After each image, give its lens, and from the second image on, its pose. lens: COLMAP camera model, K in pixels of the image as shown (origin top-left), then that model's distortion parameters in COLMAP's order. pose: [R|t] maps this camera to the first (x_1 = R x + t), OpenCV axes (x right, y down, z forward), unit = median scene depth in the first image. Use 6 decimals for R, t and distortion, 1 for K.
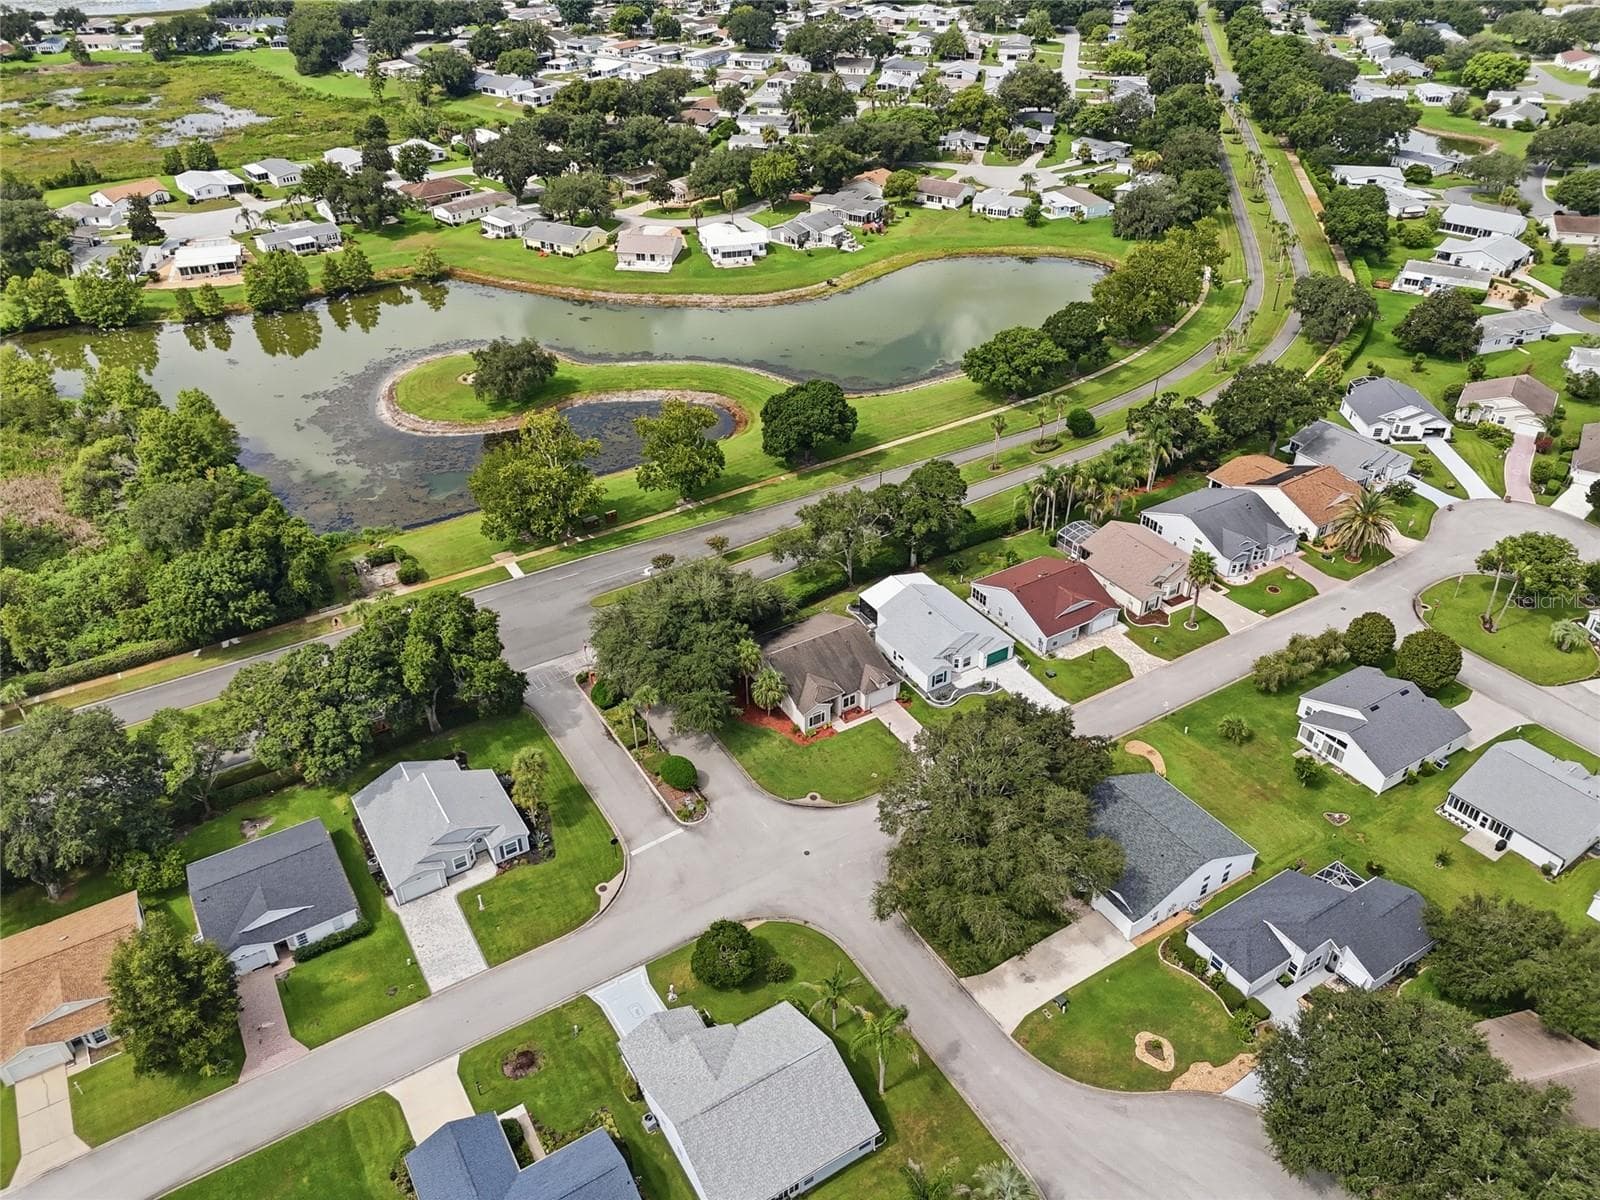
lens RADIAL K [[1177.8, 0, 800.0], [0, 1177.8, 600.0], [0, 0, 1]] dist [0.054631, -0.047925]
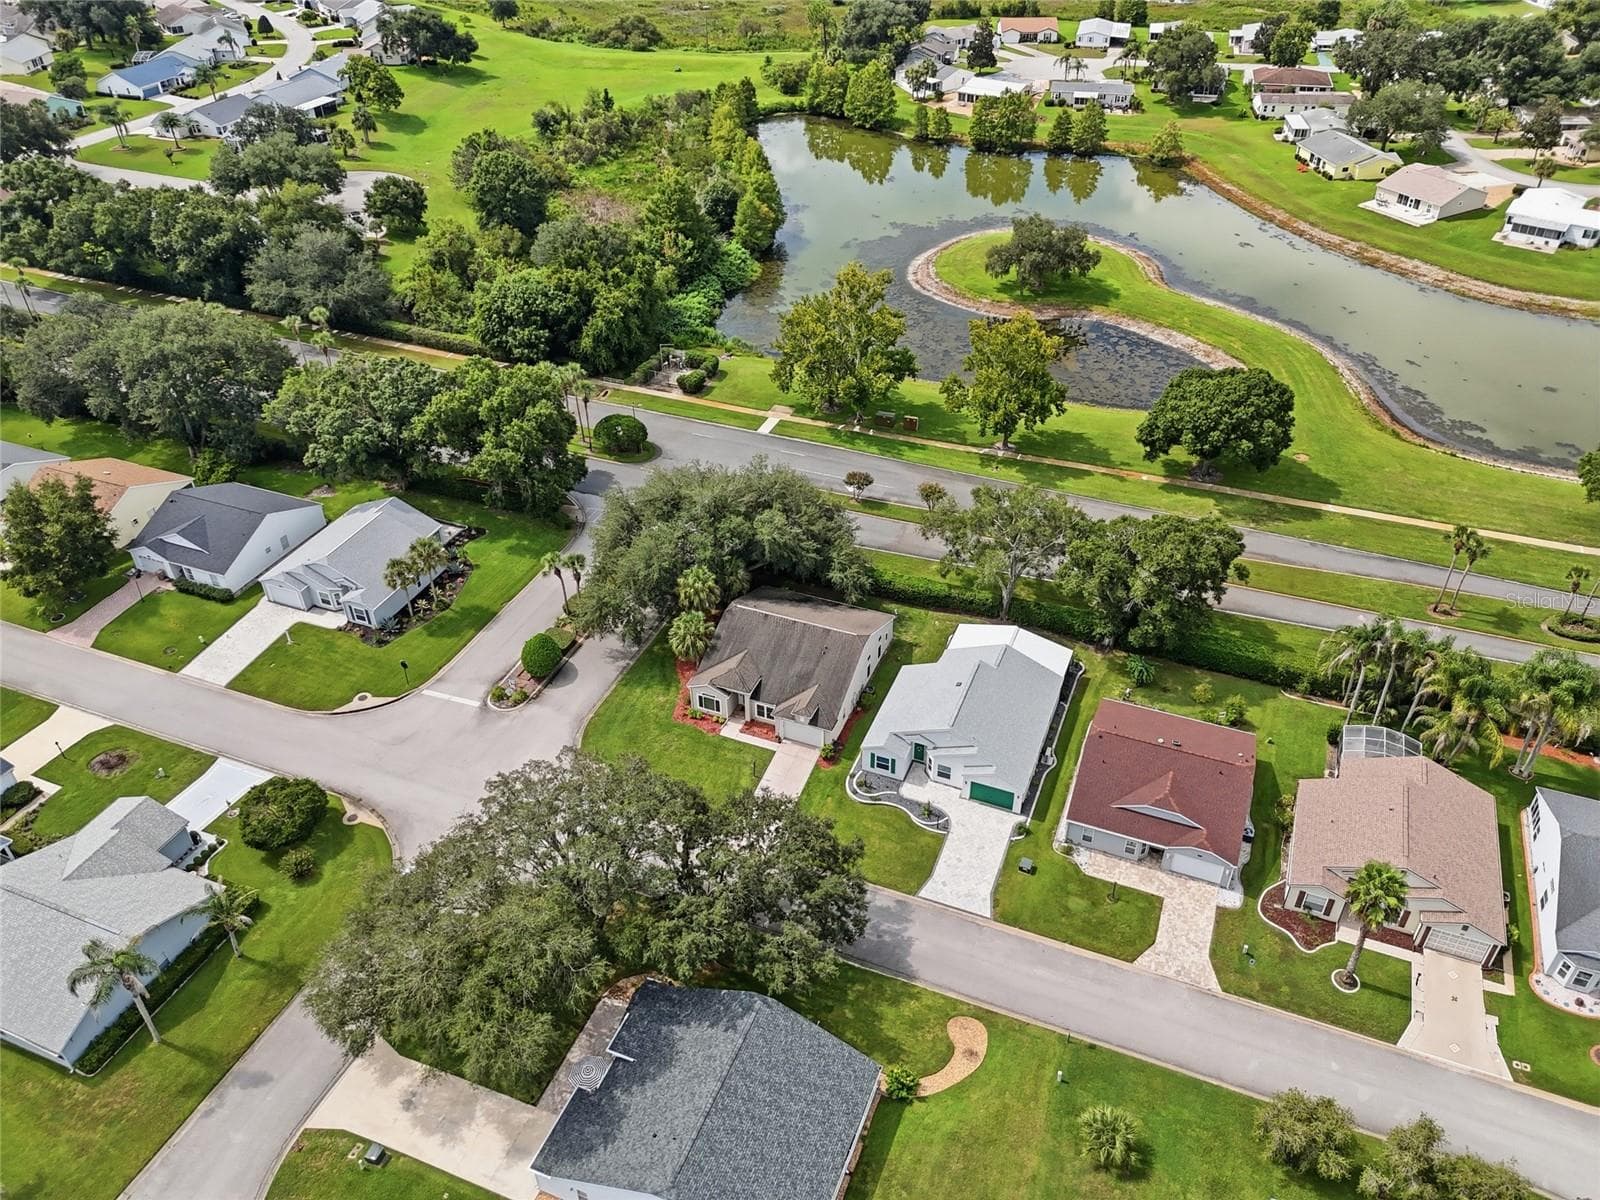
lens RADIAL K [[1177.8, 0, 800.0], [0, 1177.8, 600.0], [0, 0, 1]] dist [0.054631, -0.047925]
pose [[0.587923, 0.477680, -0.652816, 0.410894], [-0.443621, 0.865238, 0.233591, -0.127804], [0.676422, 0.152269, 0.720602, 0.389896]]
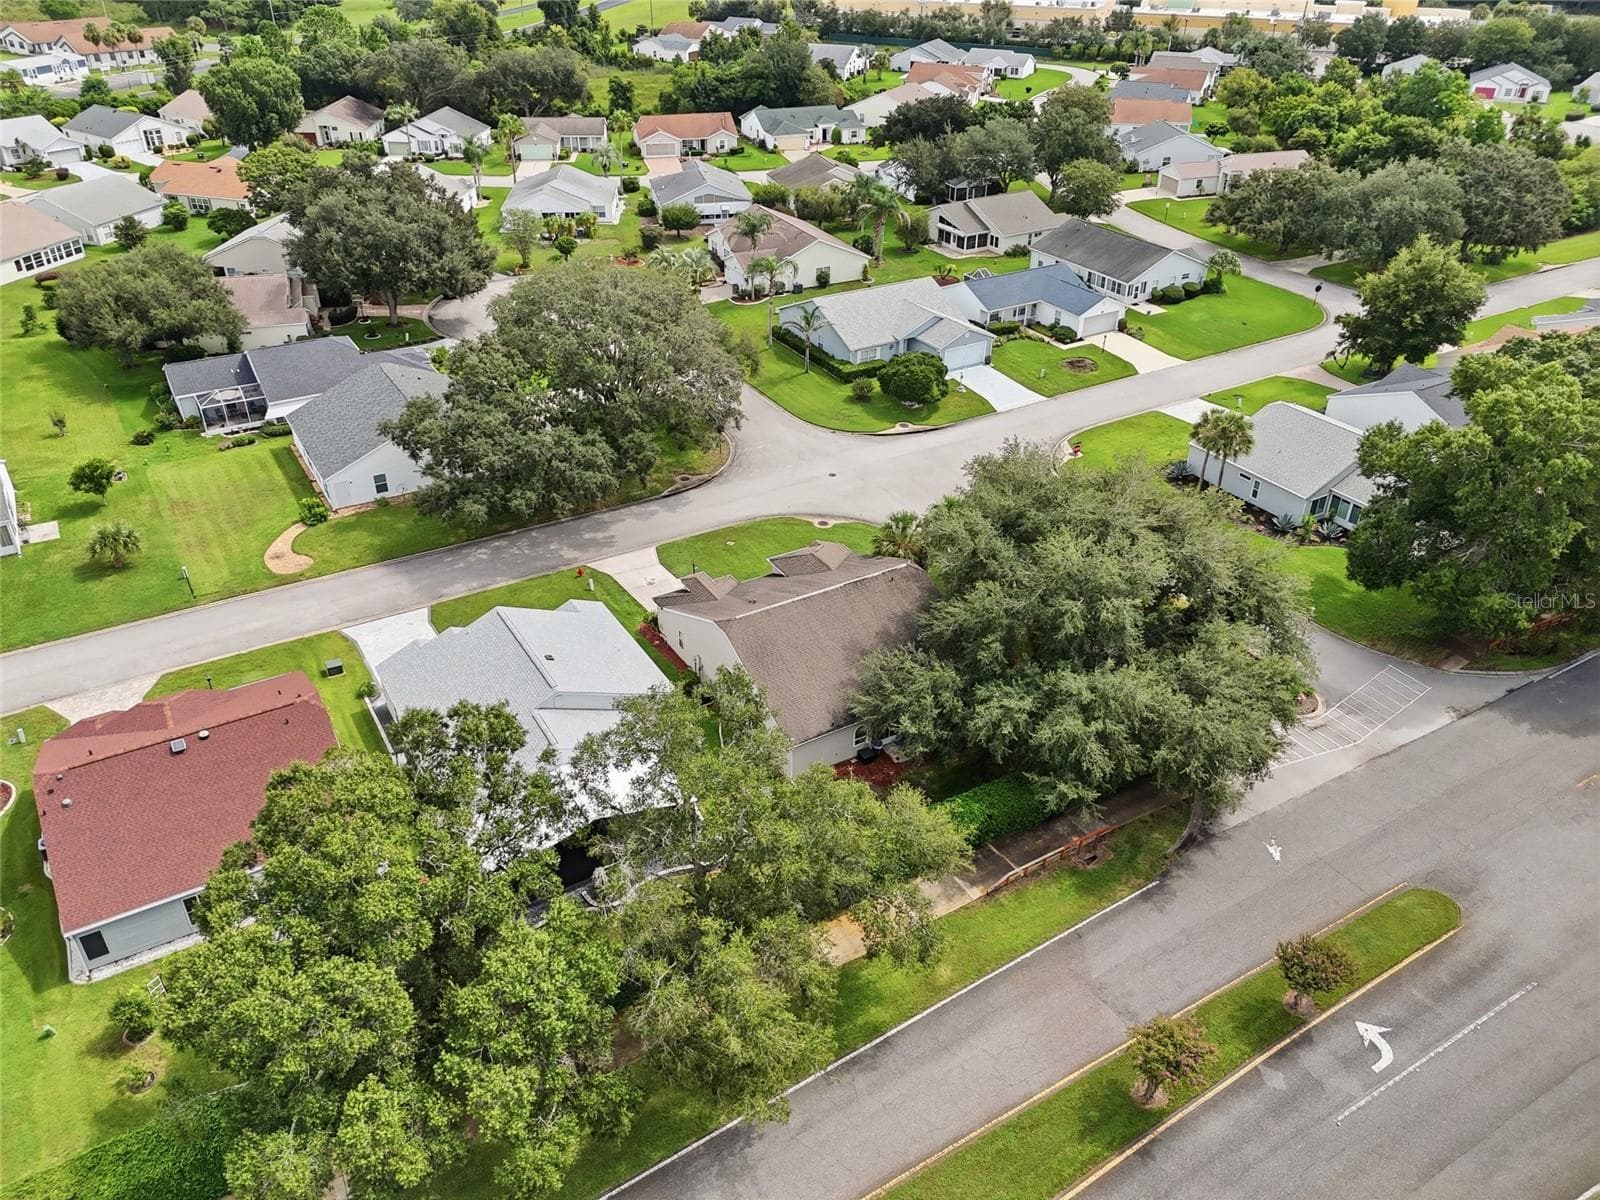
lens RADIAL K [[1177.8, 0, 800.0], [0, 1177.8, 600.0], [0, 0, 1]] dist [0.054631, -0.047925]
pose [[-0.999807, -0.015995, 0.011408, 0.014691], [0.003826, 0.411023, 0.911617, -0.333826], [-0.019270, 0.911485, -0.410883, 1.002737]]
